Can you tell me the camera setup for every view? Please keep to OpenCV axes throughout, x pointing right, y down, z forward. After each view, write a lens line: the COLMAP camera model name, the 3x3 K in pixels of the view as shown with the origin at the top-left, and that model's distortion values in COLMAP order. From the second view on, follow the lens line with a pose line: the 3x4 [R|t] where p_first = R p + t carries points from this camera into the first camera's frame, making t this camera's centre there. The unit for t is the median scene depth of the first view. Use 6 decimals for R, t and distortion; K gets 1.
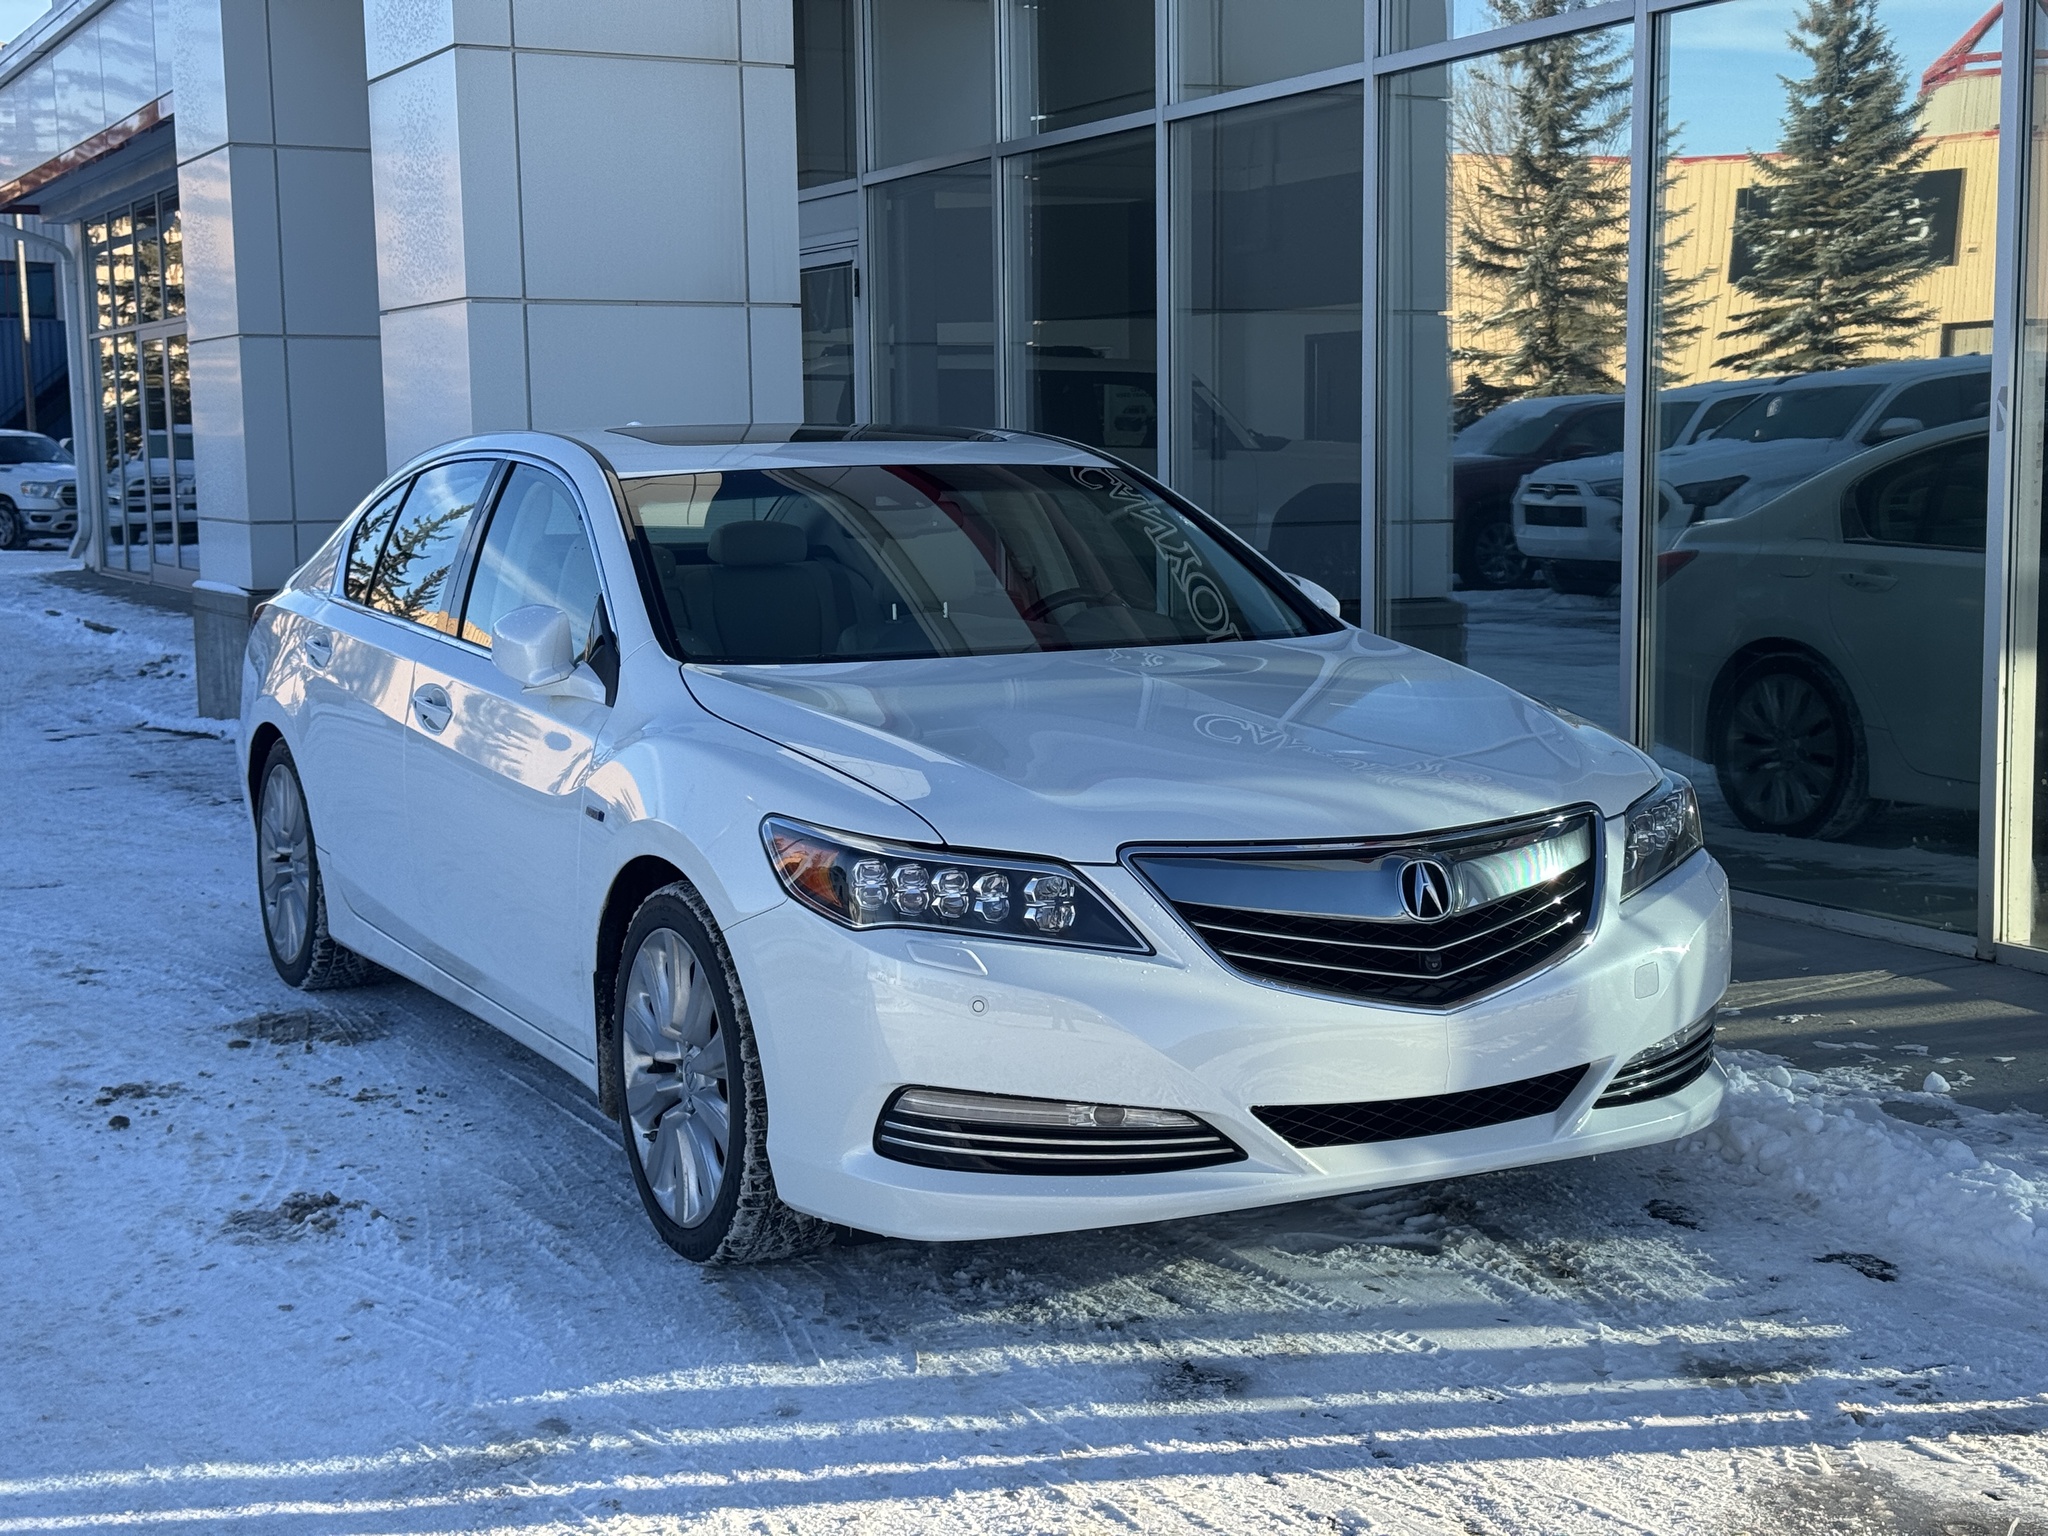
lens RADIAL K [[2820.9, 0, 1024.0], [0, 2820.9, 768.0], [0, 0, 1]] dist [0.201993, -0.444020]
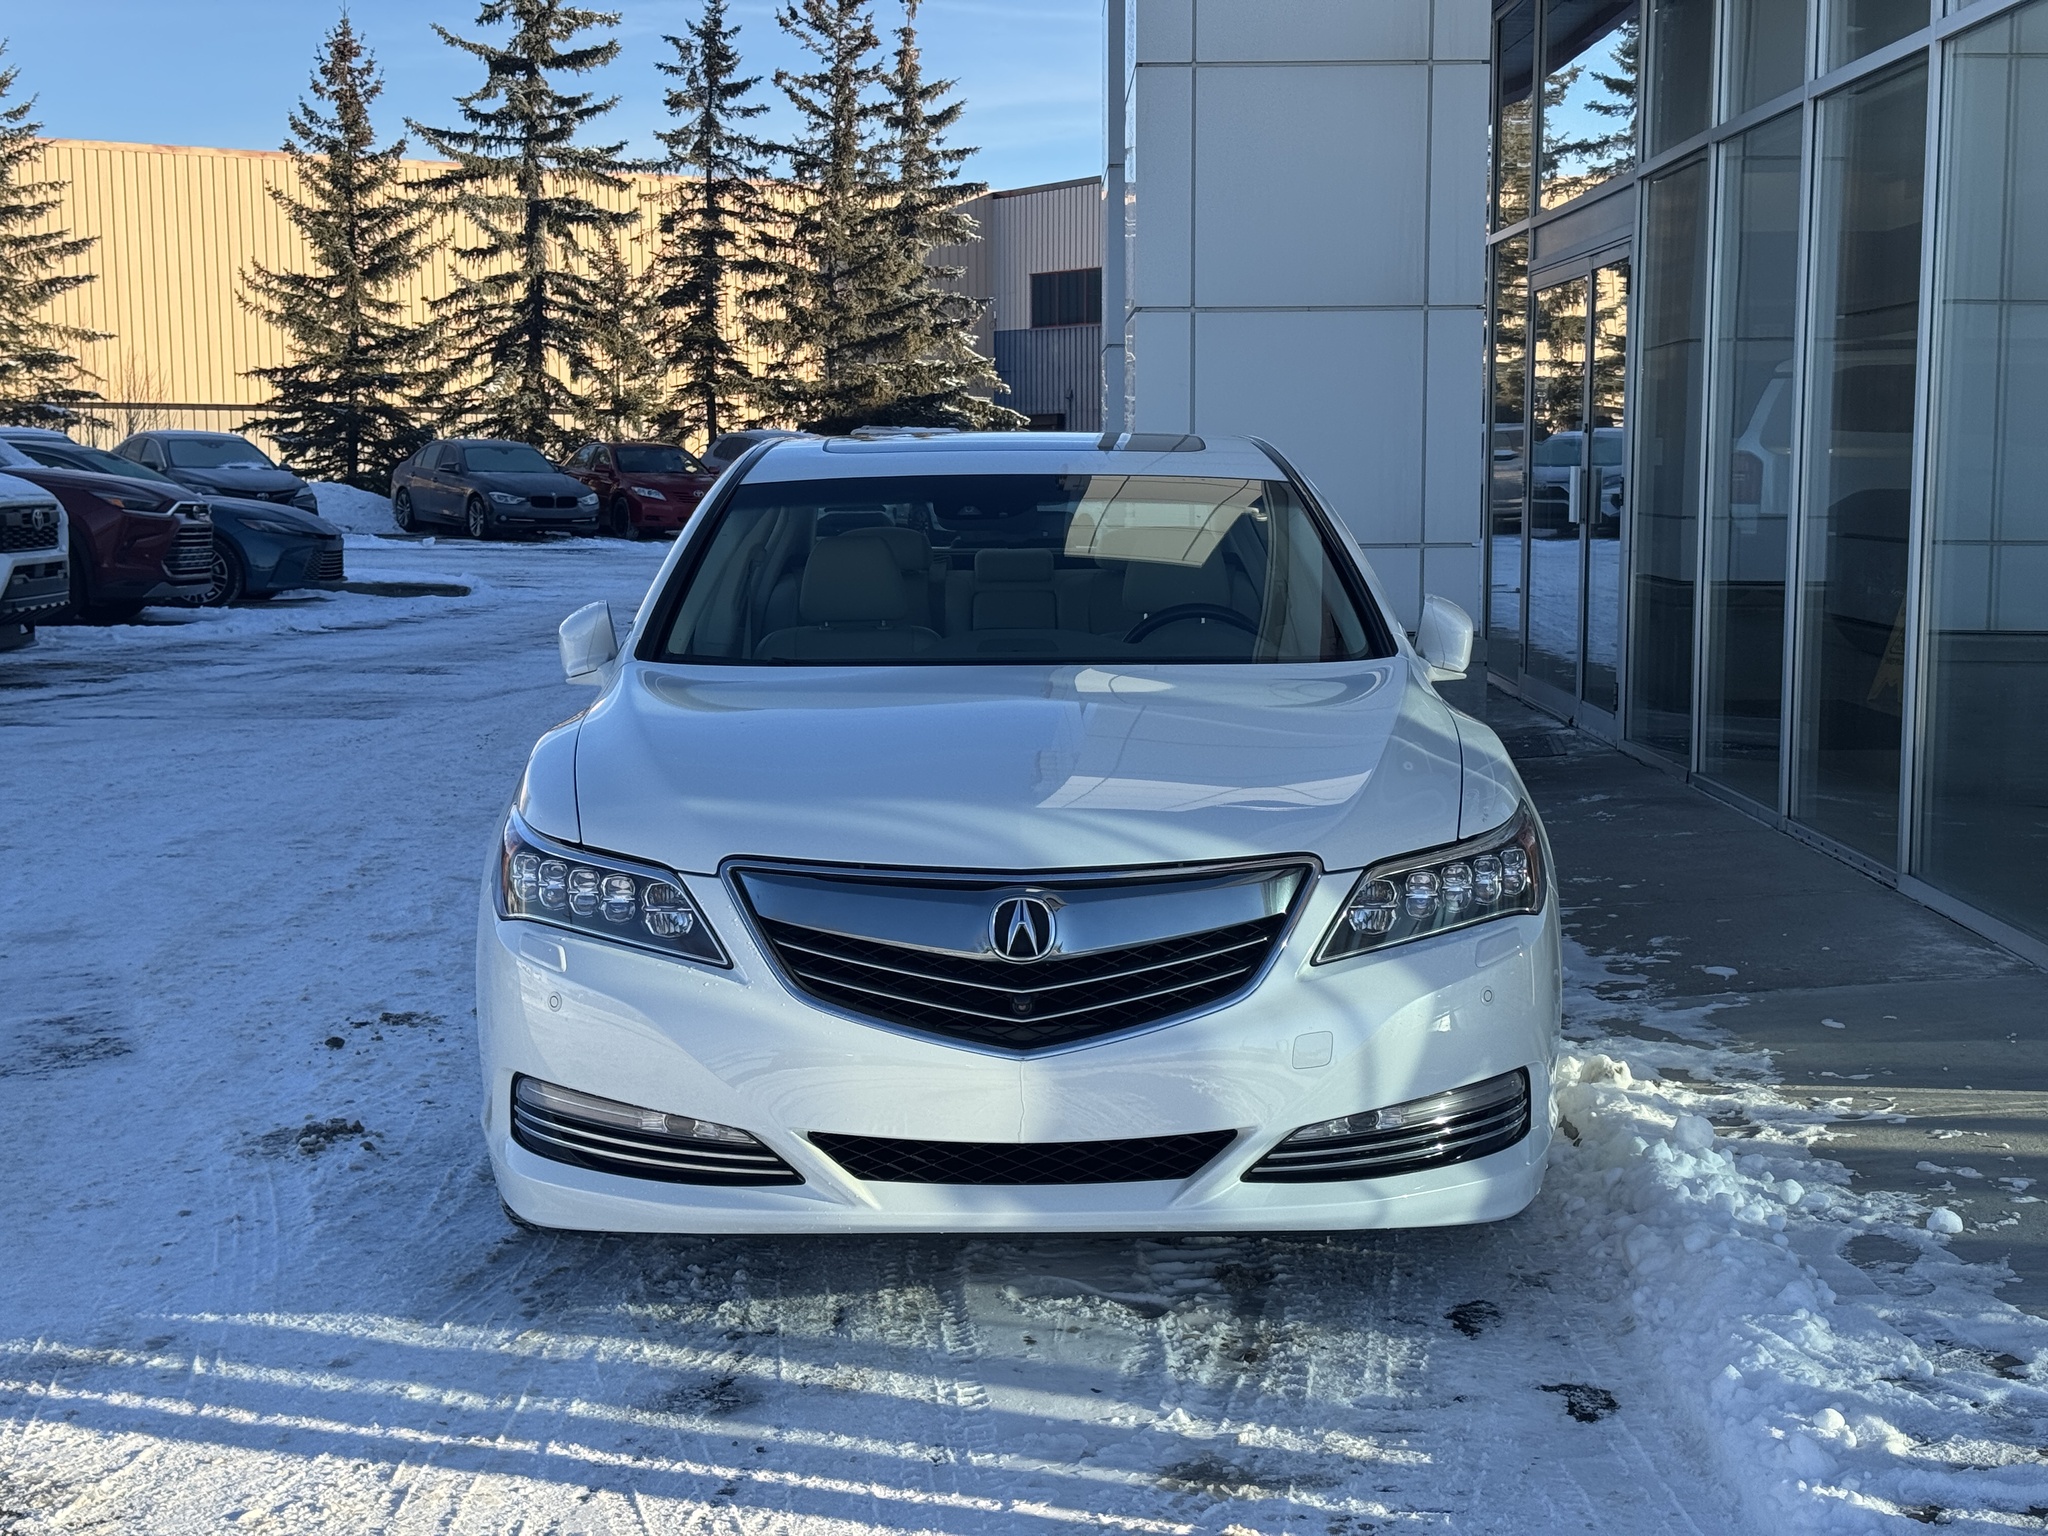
lens RADIAL K [[2820.9, 0, 1024.0], [0, 2820.9, 768.0], [0, 0, 1]] dist [0.201993, -0.444020]
pose [[0.888887, 0.061279, -0.454010, 0.563451], [-0.060865, 0.998025, 0.015542, -0.025821], [0.454066, 0.013818, 0.890861, 0.145116]]
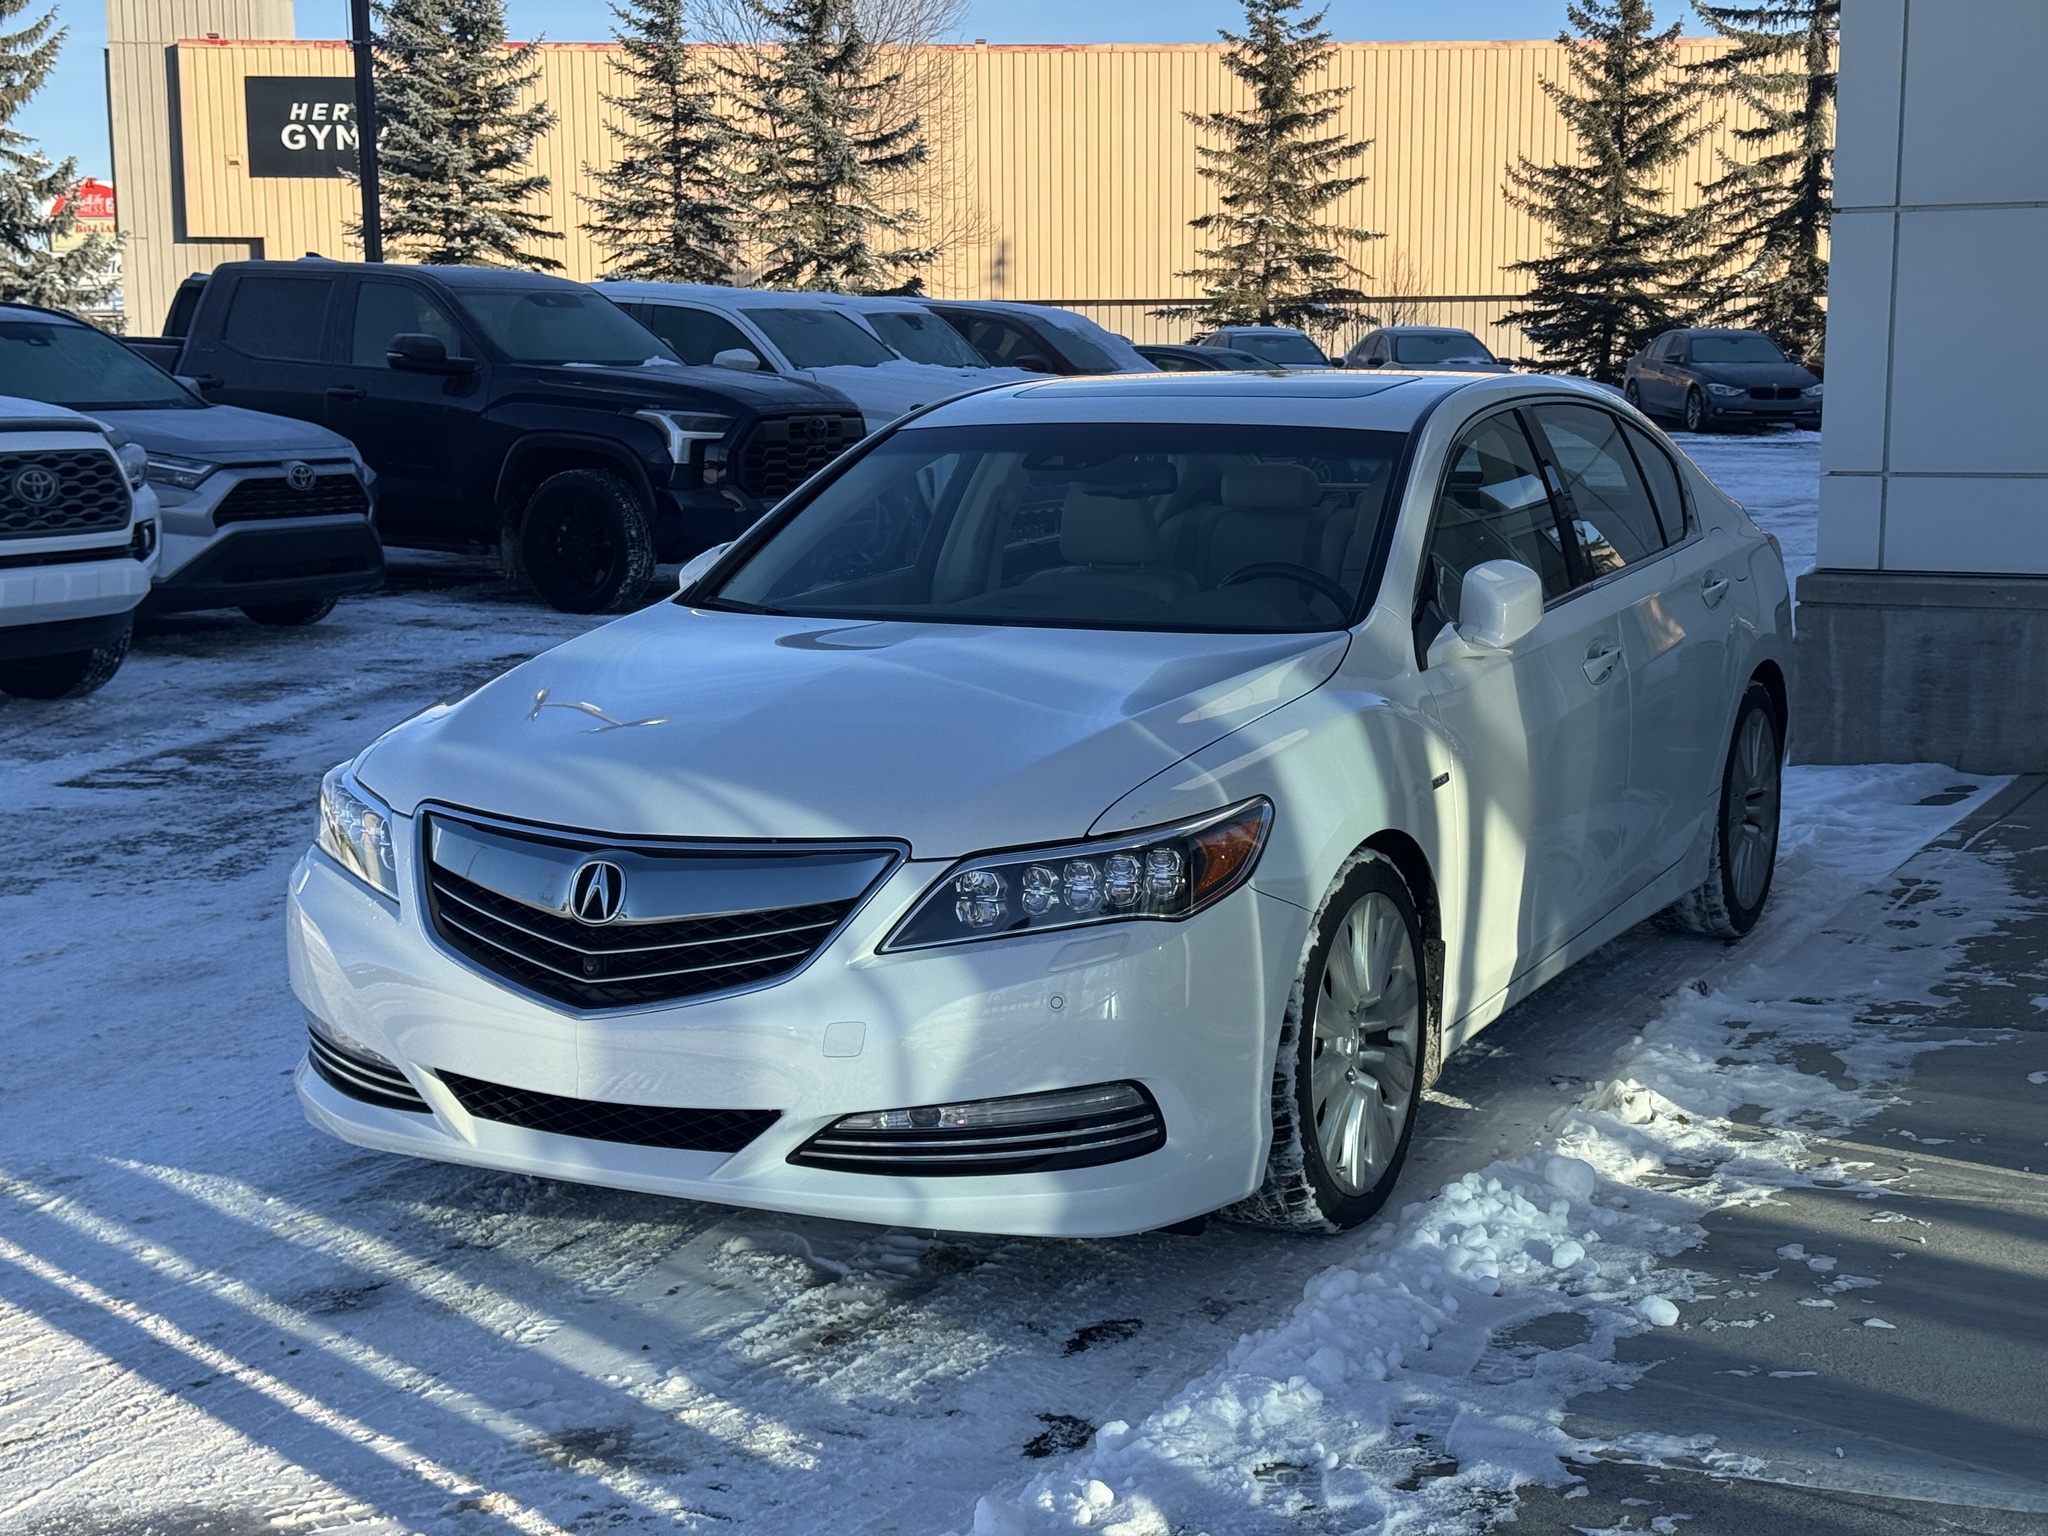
lens RADIAL K [[2820.9, 0, 1024.0], [0, 2820.9, 768.0], [0, 0, 1]] dist [0.201993, -0.444020]
pose [[0.576377, 0.130986, -0.806617, 0.996922], [-0.094397, 0.991134, 0.093498, -0.103708], [0.811713, 0.022252, 0.583632, 0.535932]]
